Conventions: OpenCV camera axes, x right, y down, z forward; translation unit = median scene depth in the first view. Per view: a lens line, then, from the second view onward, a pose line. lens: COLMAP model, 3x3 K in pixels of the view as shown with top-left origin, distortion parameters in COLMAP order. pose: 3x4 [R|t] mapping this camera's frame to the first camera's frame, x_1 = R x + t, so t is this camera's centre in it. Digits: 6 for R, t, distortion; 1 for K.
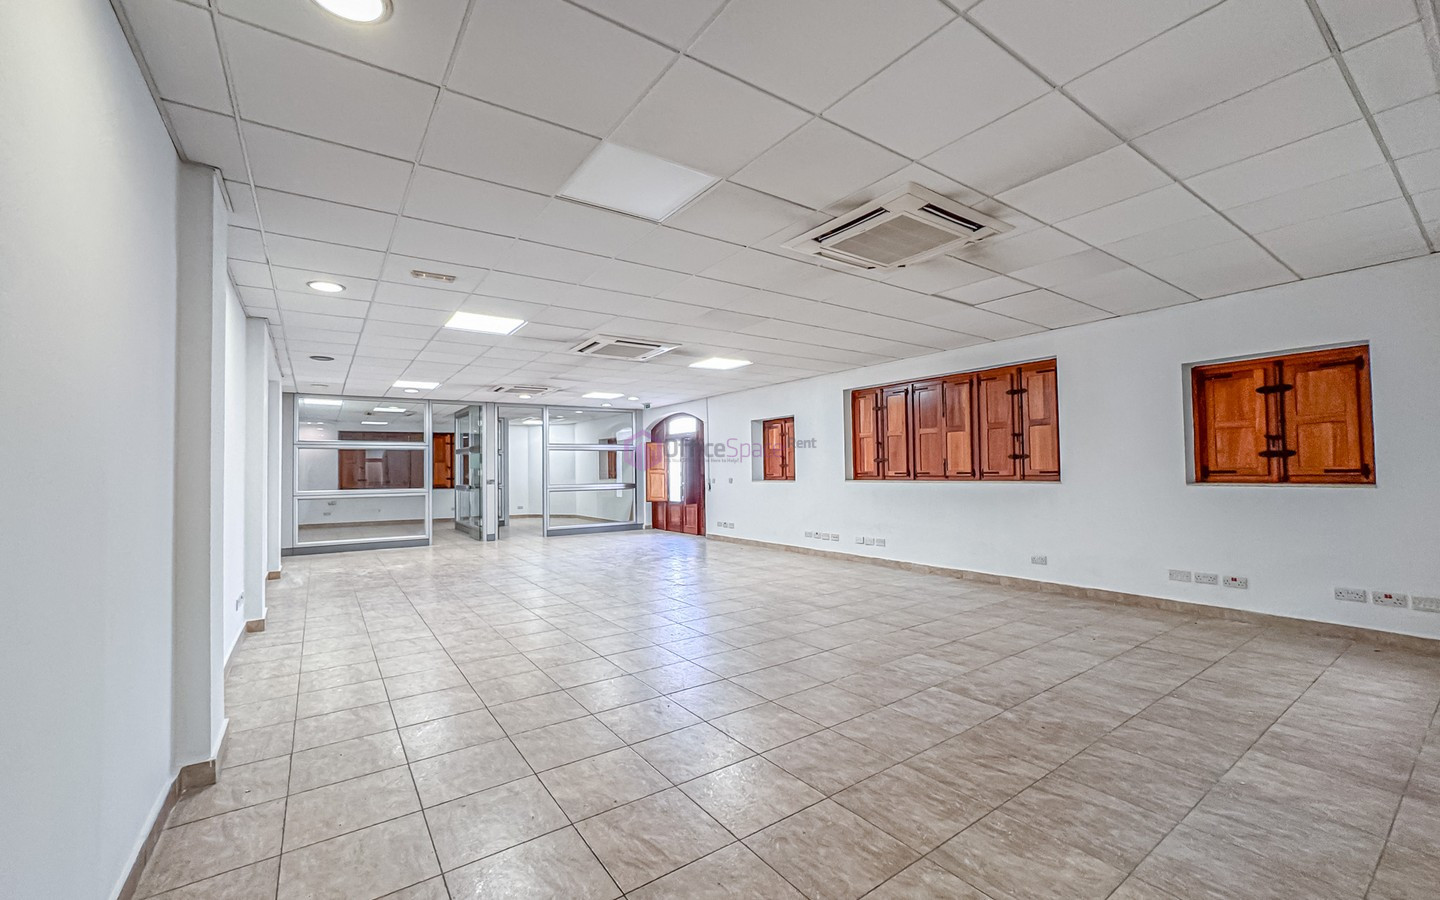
lens RADIAL K [[582.8, 0, 734.5], [0, 582.8, 443.2], [0, 0, 1]] dist [-0.015391, 0.006870]
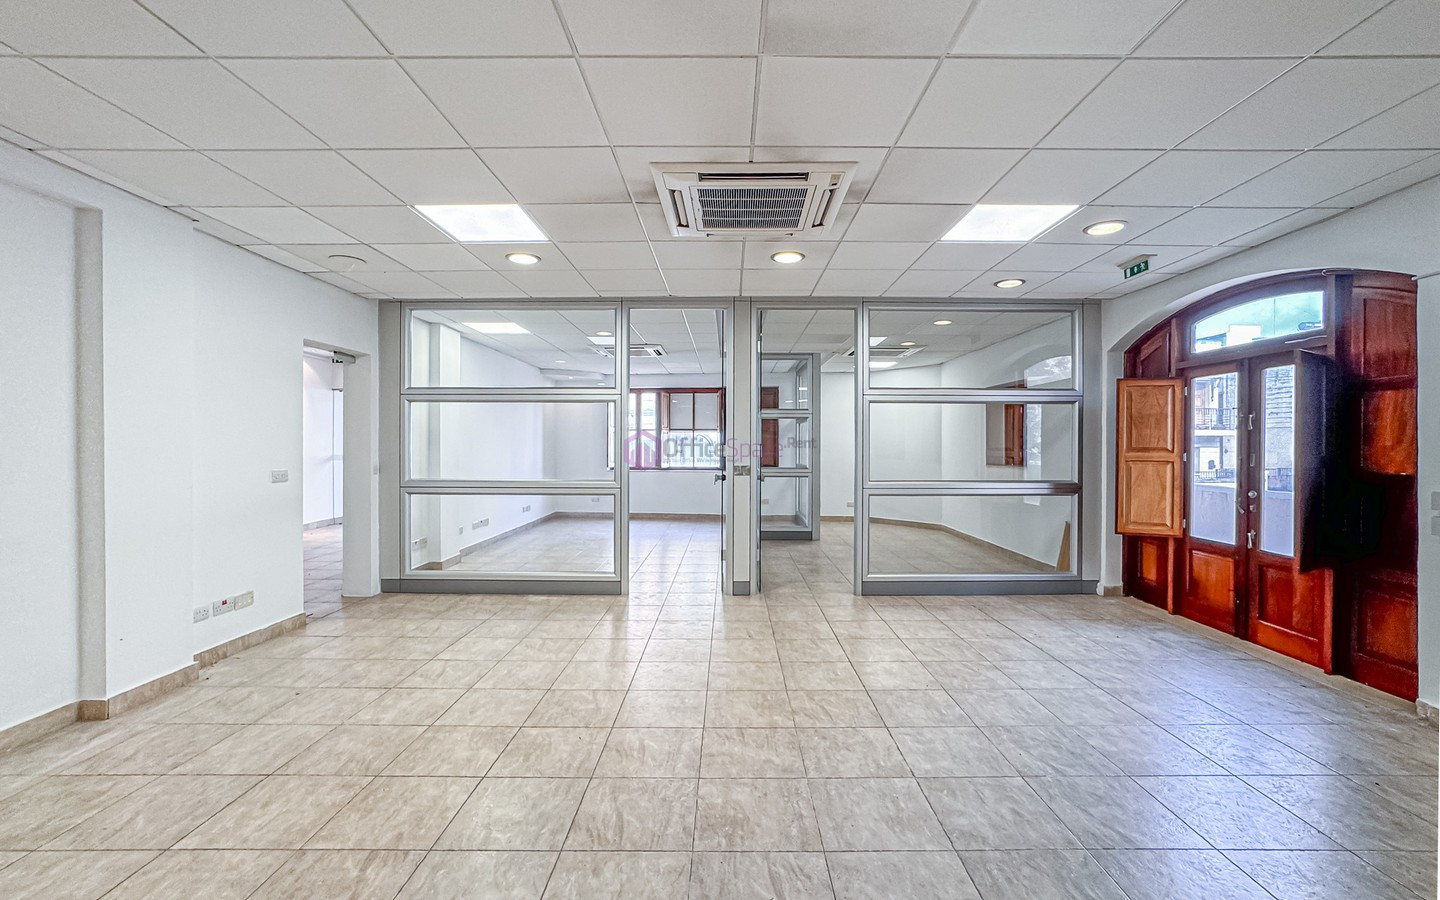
lens RADIAL K [[582.8, 0, 718.2], [0, 582.8, 444.1], [0, 0, 1]] dist [-0.015391, 0.006870]
pose [[0.795018, 0.024949, -0.606072, -0.145443], [0.001969, 0.999042, 0.043708, 0.027875], [0.606582, -0.035942, 0.794208, 0.609674]]
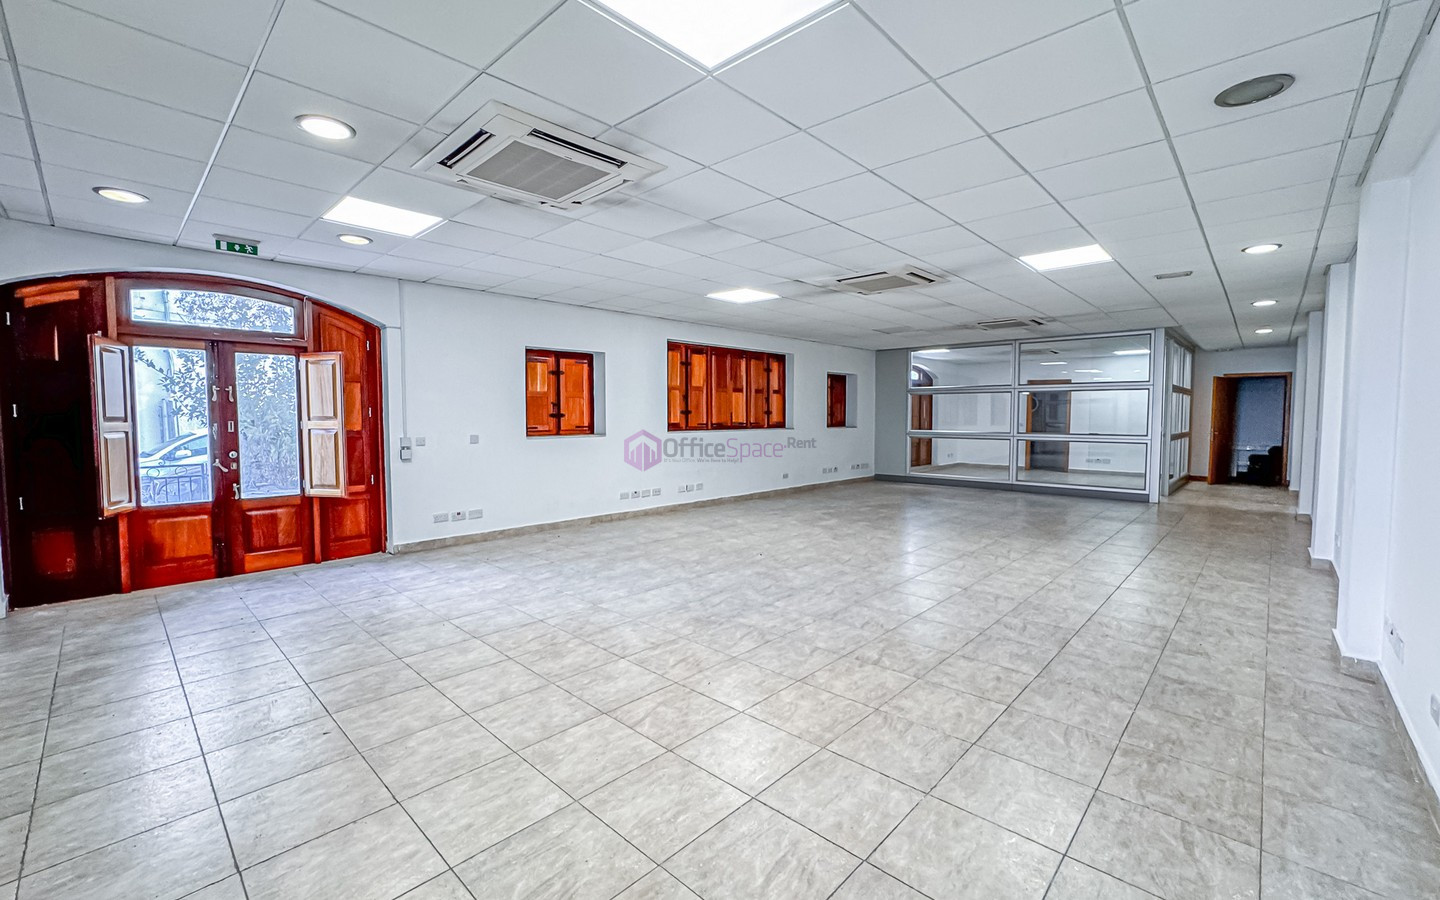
lens RADIAL K [[582.8, 0, 723.1], [0, 582.8, 450.3], [0, 0, 1]] dist [-0.015391, 0.006870]
pose [[-0.167038, -0.035075, 0.985326, -0.594905], [-0.032907, 0.999009, 0.029984, 0.046887], [-0.985401, -0.027416, -0.168027, 0.804746]]
